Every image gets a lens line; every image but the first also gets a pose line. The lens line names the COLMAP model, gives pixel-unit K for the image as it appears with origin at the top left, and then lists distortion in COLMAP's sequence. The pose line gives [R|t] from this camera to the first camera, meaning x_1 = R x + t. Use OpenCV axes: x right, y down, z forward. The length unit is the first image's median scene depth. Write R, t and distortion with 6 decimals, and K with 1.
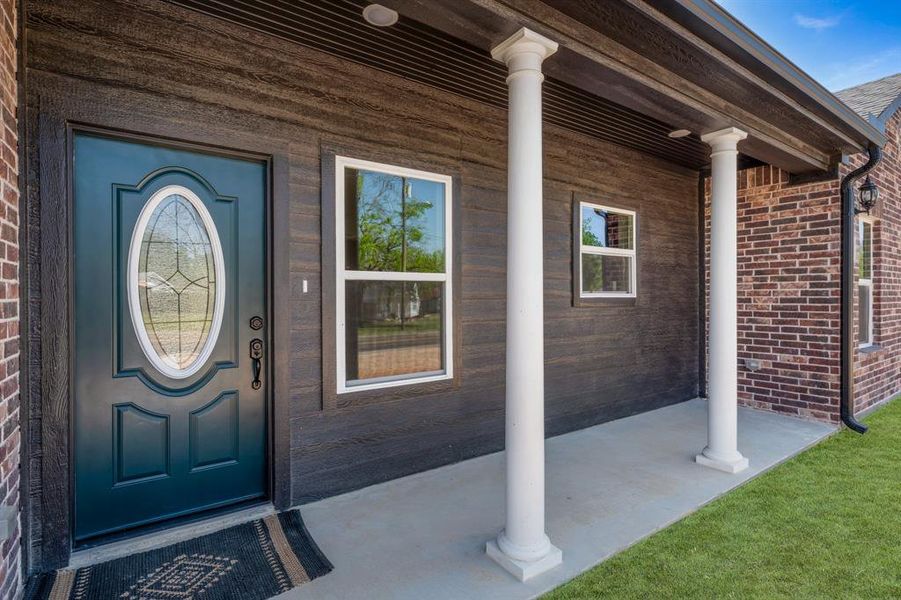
lens RADIAL K [[436.2, 0, 446.7], [0, 436.2, 299.2], [0, 0, 1]] dist [-0.008530, -0.000877]
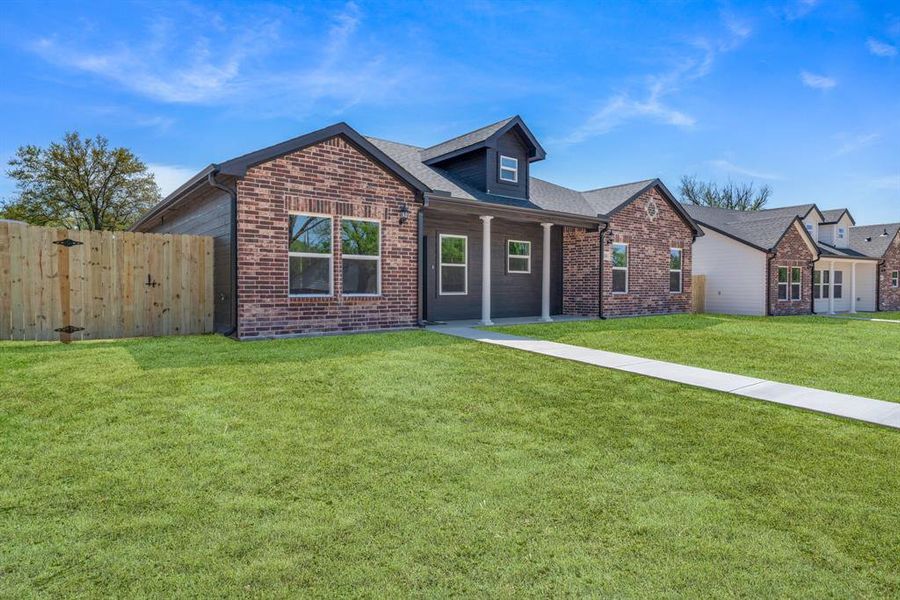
lens RADIAL K [[505.5, 0, 450.2], [0, 505.5, 303.8], [0, 0, 1]] dist [0.003553, 0.000224]
pose [[0.998191, 0.002321, 0.060082, -0.280288], [-0.003708, 0.999729, 0.022981, 0.126271], [-0.060012, -0.023162, 0.997929, -2.319205]]
